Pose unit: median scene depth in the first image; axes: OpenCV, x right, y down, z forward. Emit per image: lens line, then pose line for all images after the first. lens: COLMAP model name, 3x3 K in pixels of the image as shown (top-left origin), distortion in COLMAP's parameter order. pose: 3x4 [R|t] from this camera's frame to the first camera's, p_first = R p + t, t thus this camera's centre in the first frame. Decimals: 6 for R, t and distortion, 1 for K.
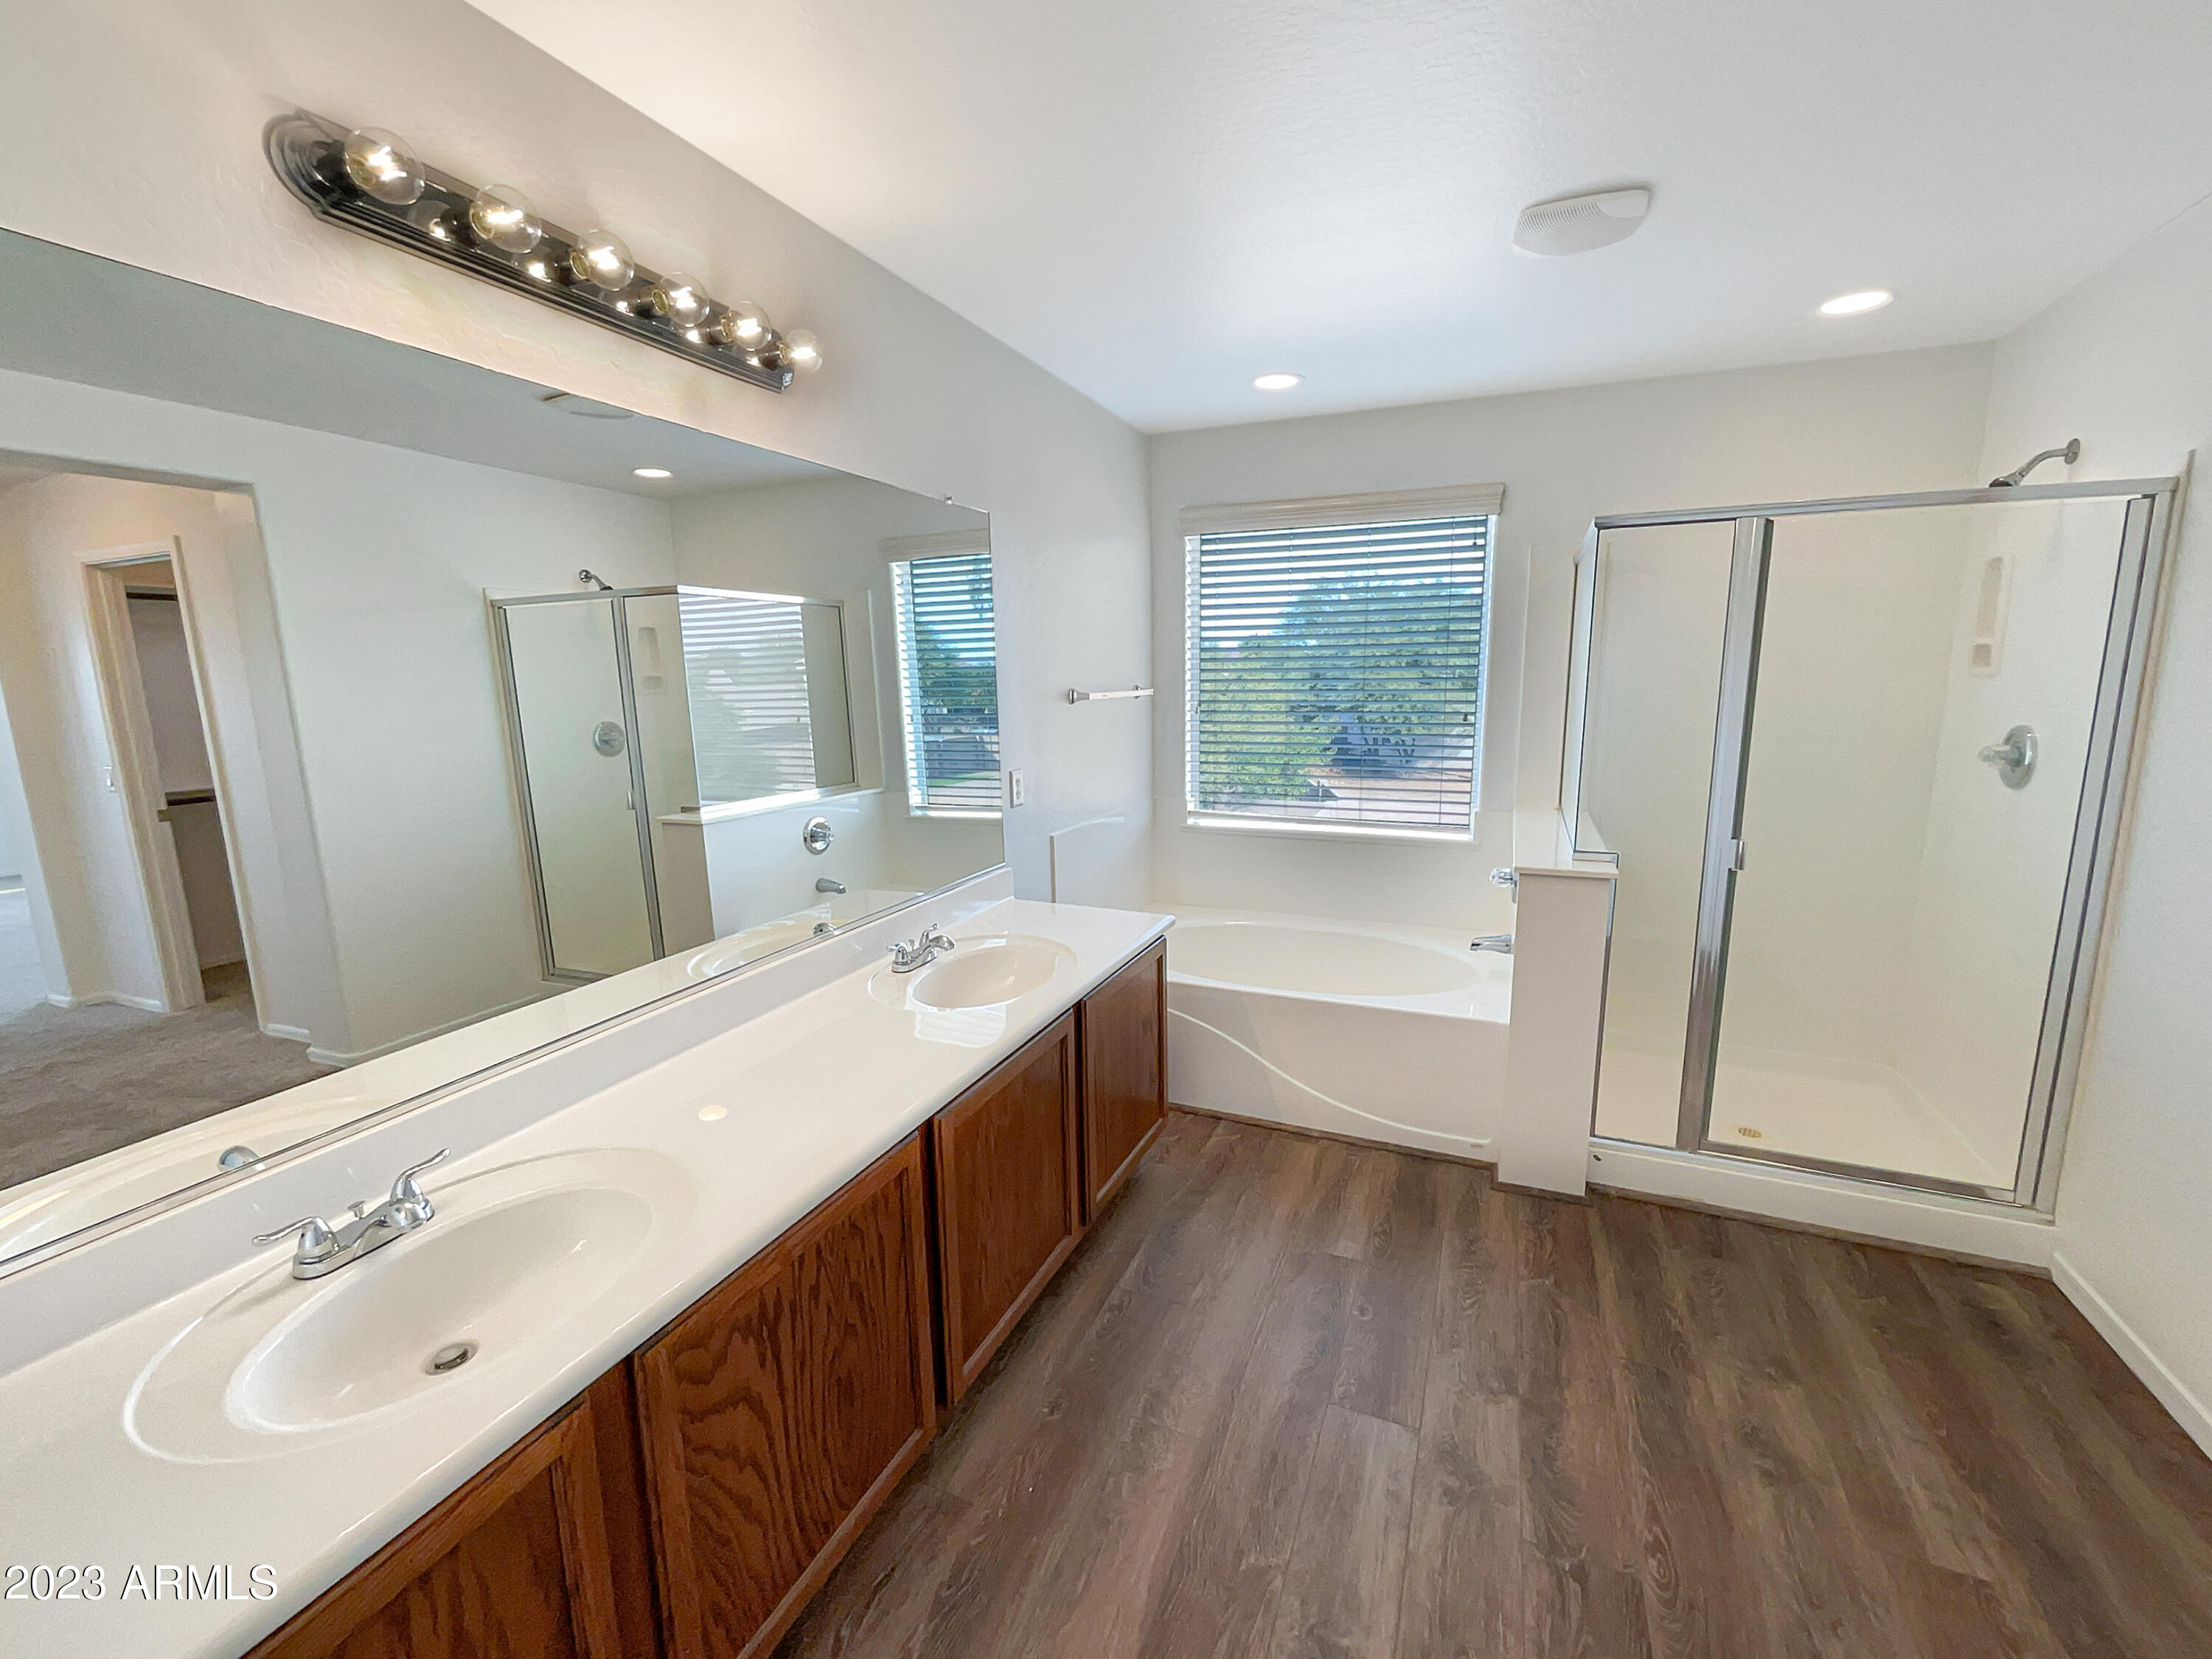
lens RADIAL K [[906.2, 0, 1111.0], [0, 906.2, 838.1], [0, 0, 1]] dist [0.002431, 0.000054]
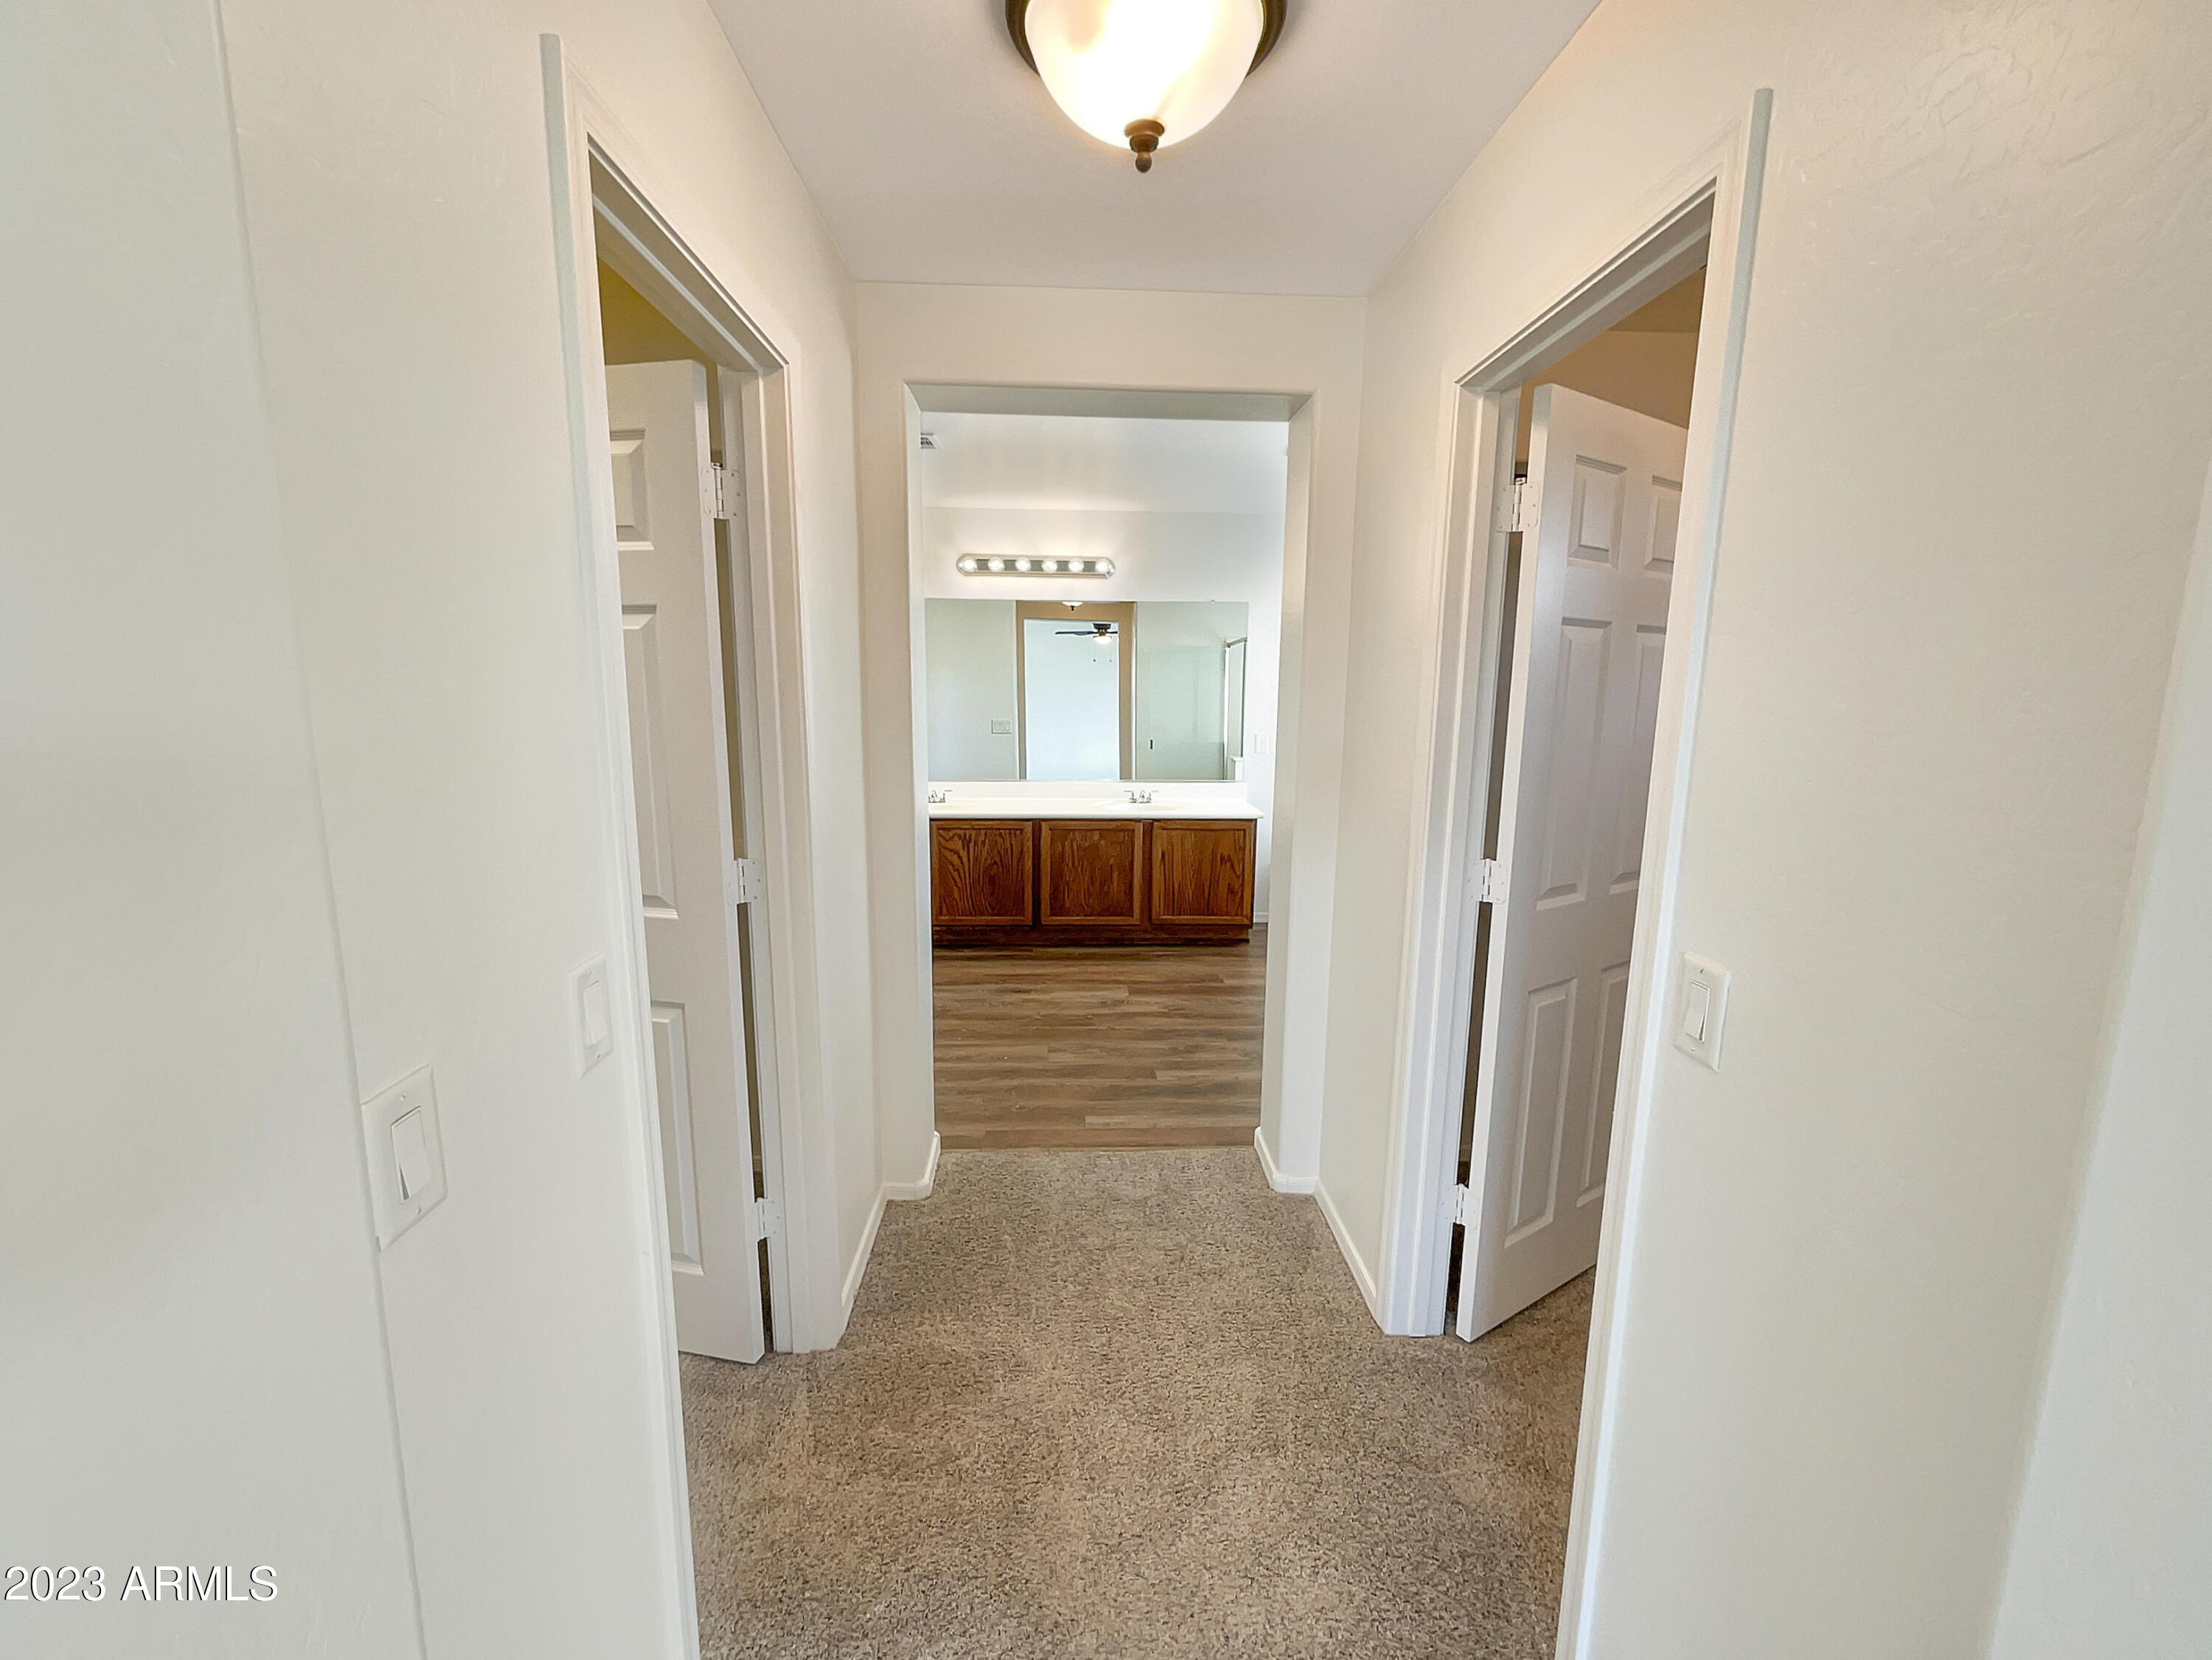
lens RADIAL K [[894.3, 0, 1107.2], [0, 894.3, 836.4], [0, 0, 1]] dist [-0.001341, -0.000094]
pose [[0.441454, 0.168637, -0.881294, 2.512047], [-0.177592, 0.979172, 0.098407, 0.012167], [0.879533, 0.113068, 0.462208, -0.211543]]
